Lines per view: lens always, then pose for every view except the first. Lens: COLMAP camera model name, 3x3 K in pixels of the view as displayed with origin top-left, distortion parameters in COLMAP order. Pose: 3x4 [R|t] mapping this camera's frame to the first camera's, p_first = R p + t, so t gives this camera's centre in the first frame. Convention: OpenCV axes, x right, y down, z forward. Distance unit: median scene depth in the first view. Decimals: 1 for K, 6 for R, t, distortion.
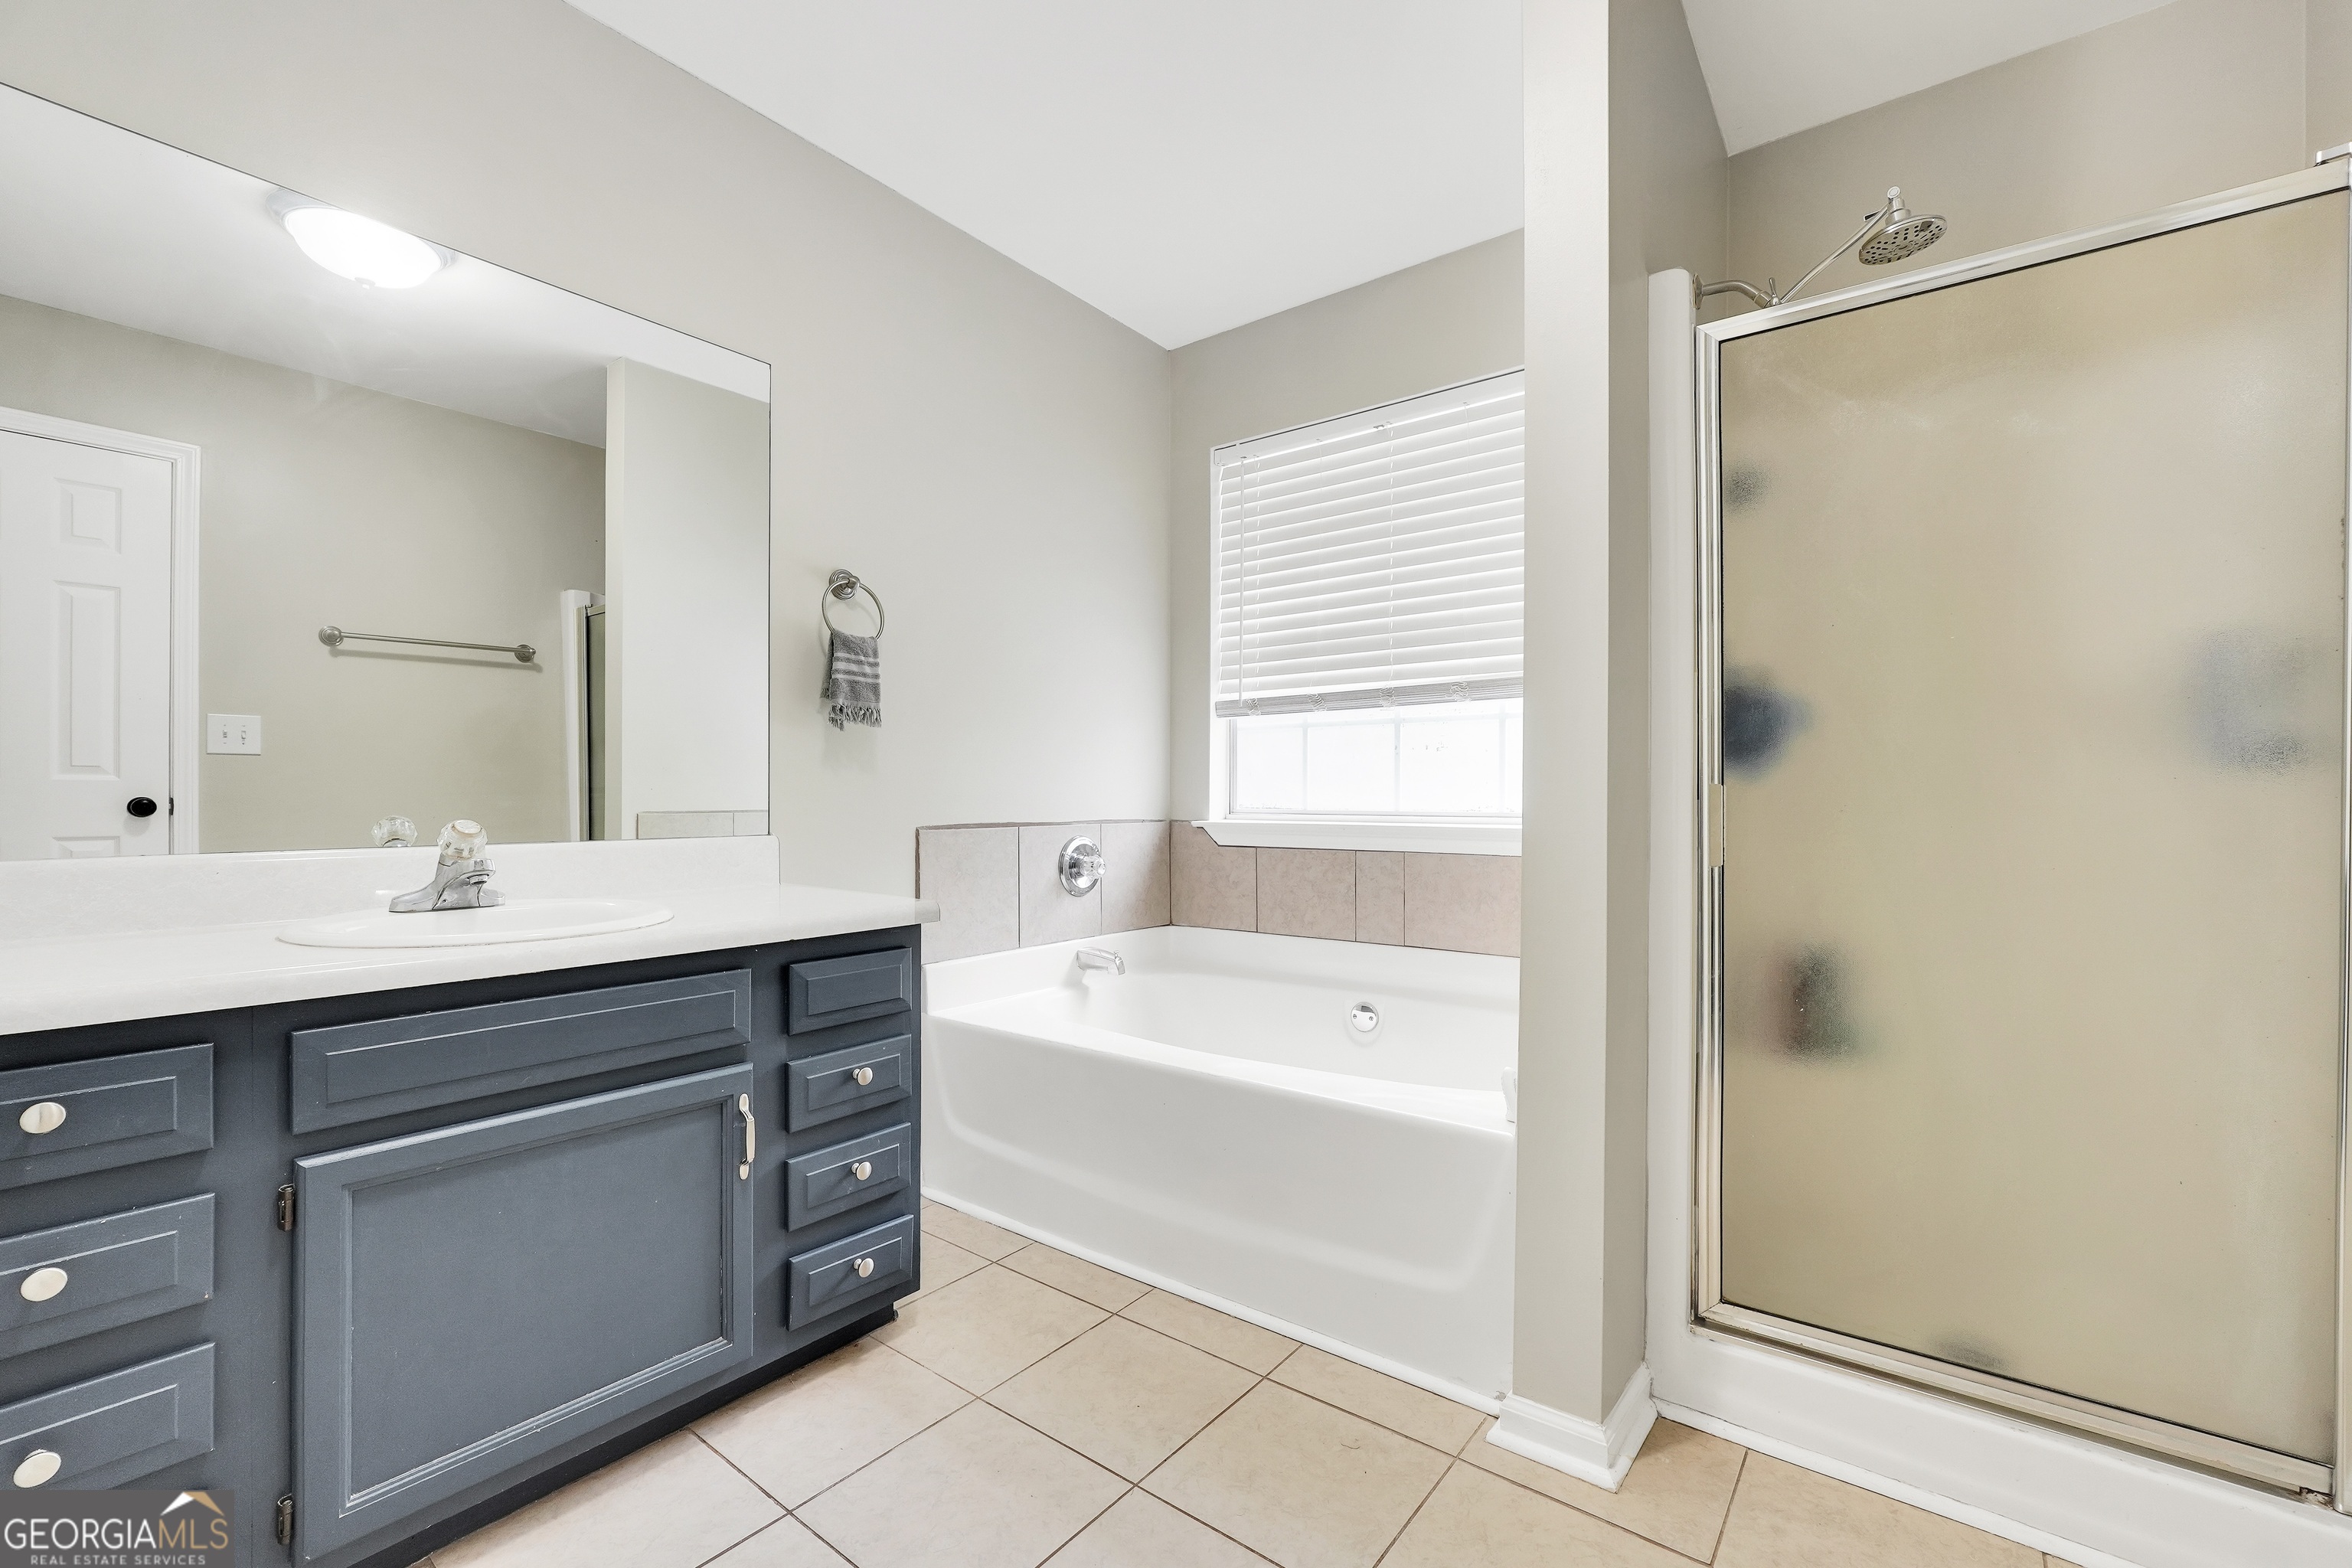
lens RADIAL K [[1035.6, 0, 1123.6], [0, 1035.6, 812.5], [0, 0, 1]] dist [-0.011573, 0.005836]
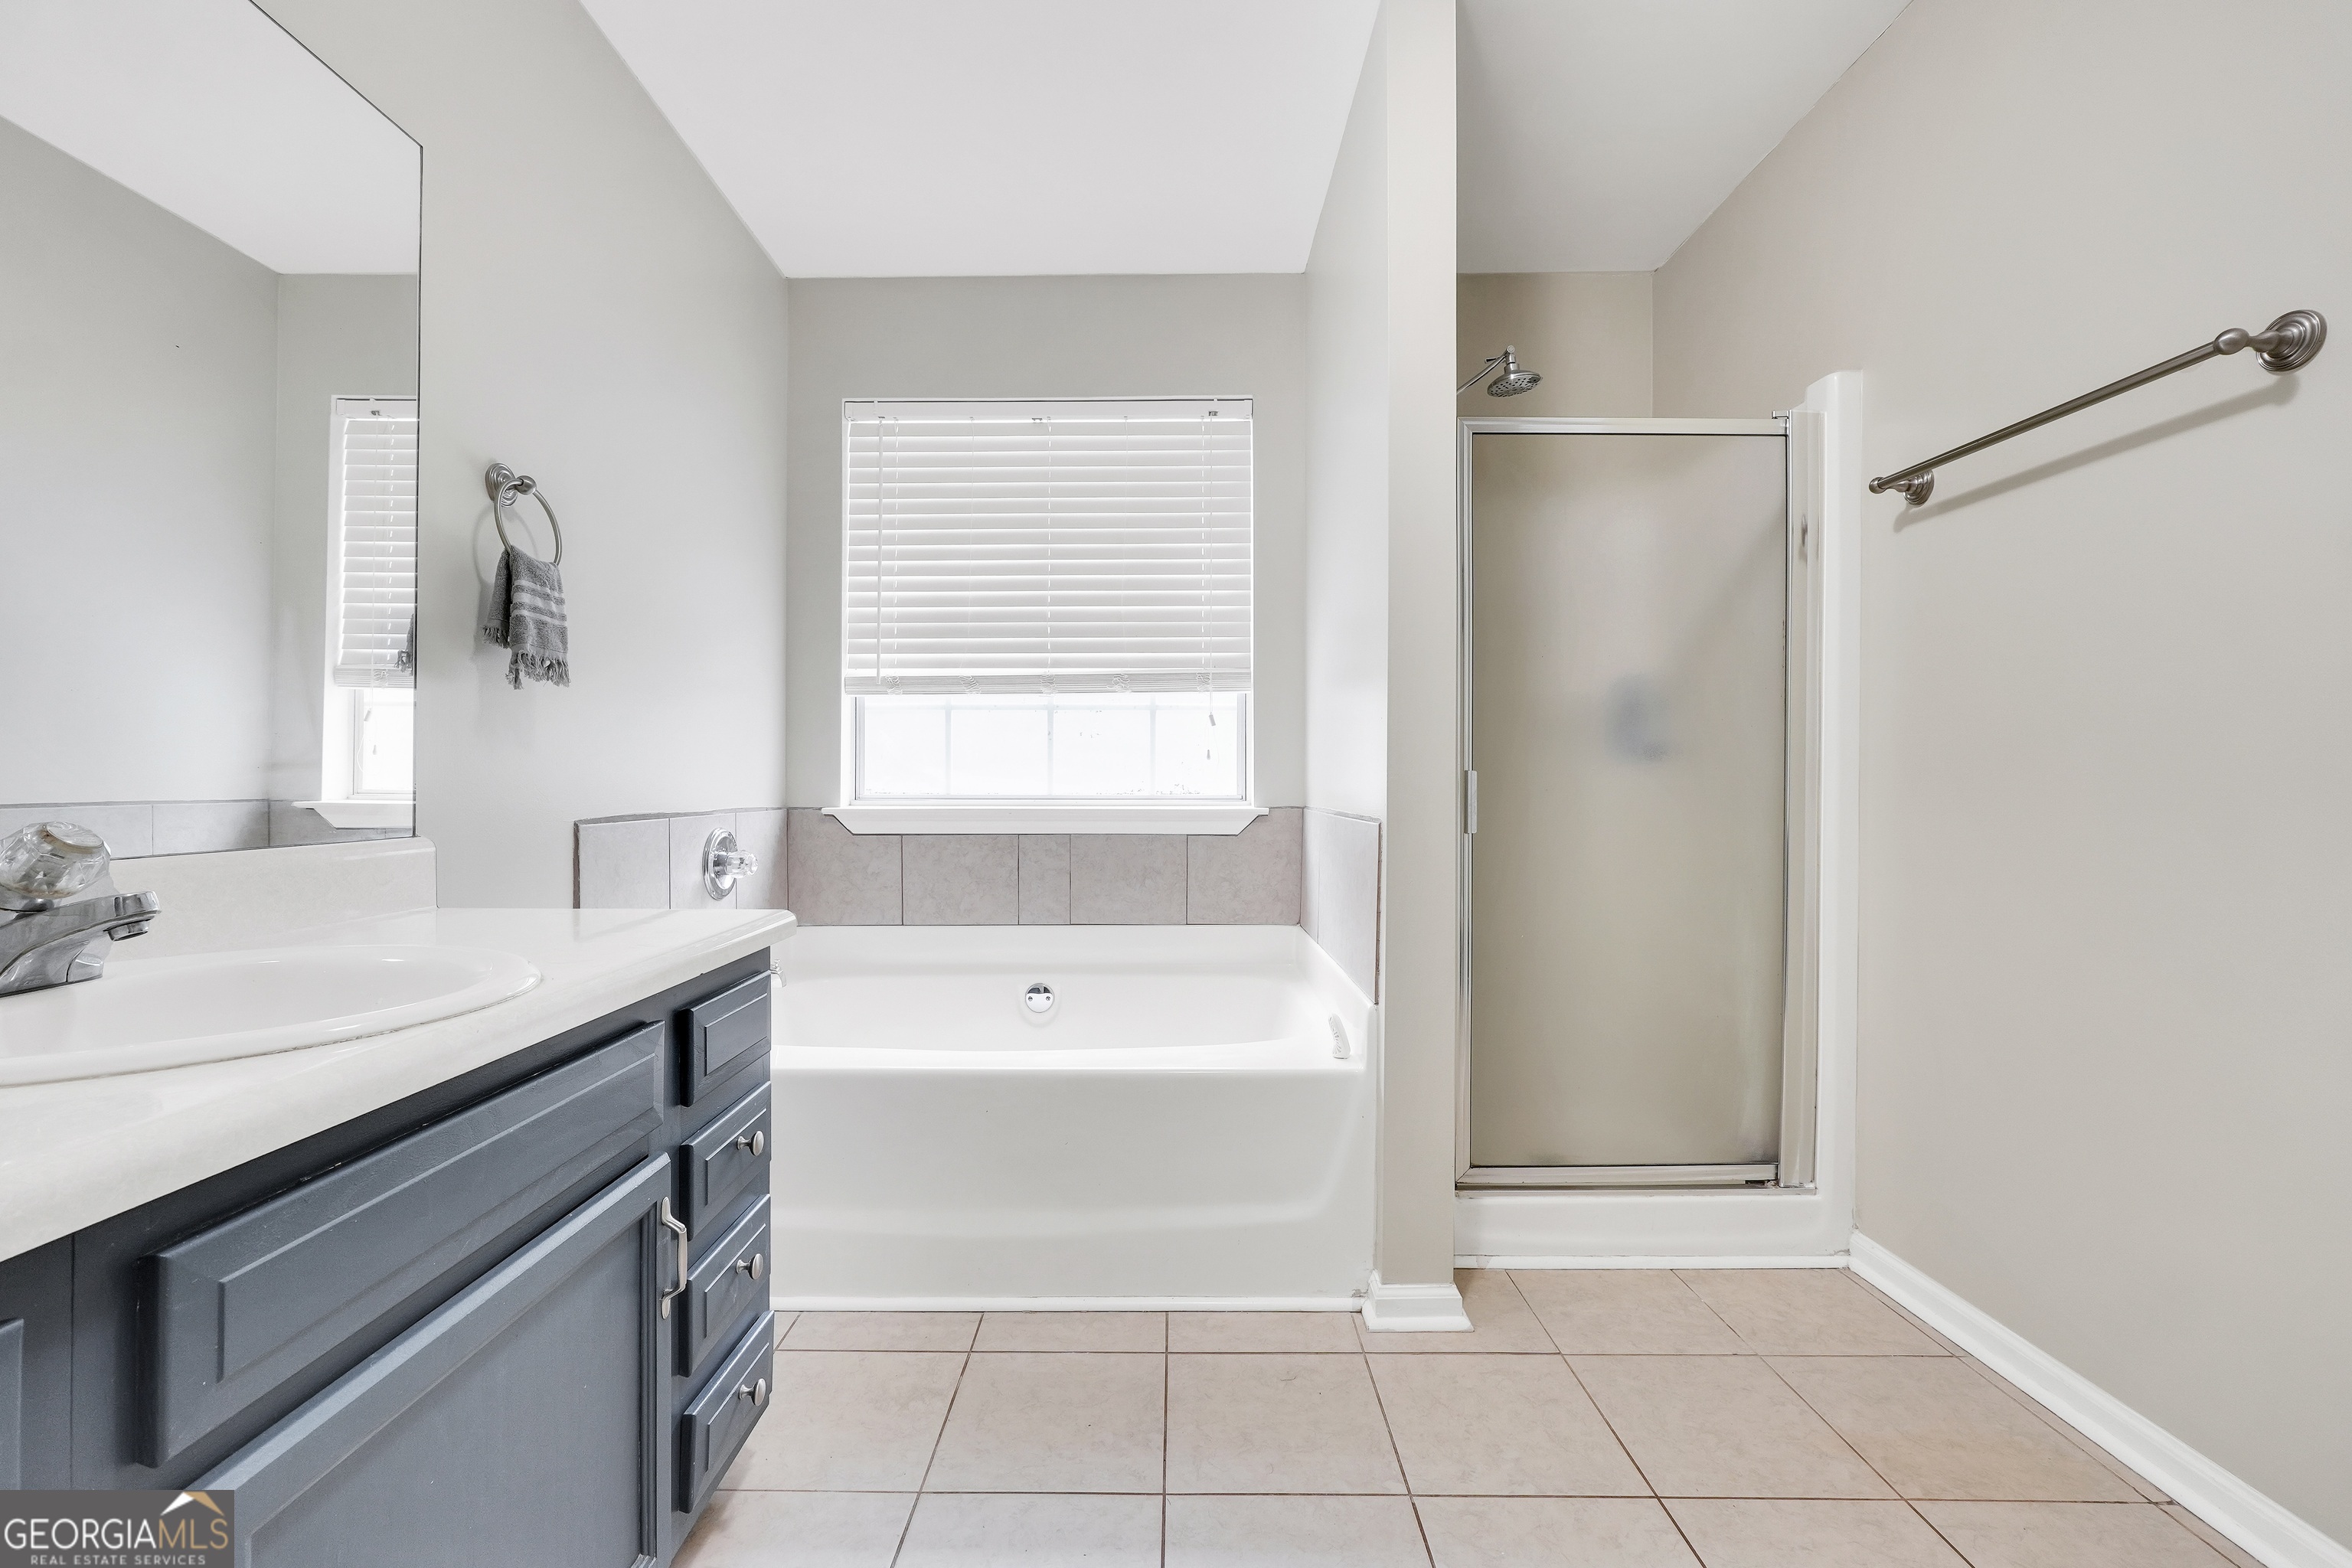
lens RADIAL K [[1035.6, 0, 1188.4], [0, 1035.6, 789.3], [0, 0, 1]] dist [-0.011573, 0.005836]
pose [[0.770653, -0.005612, 0.637230, -0.370828], [0.011282, 0.999925, -0.004838, -0.000329], [-0.637155, 0.010918, 0.770658, 0.151787]]
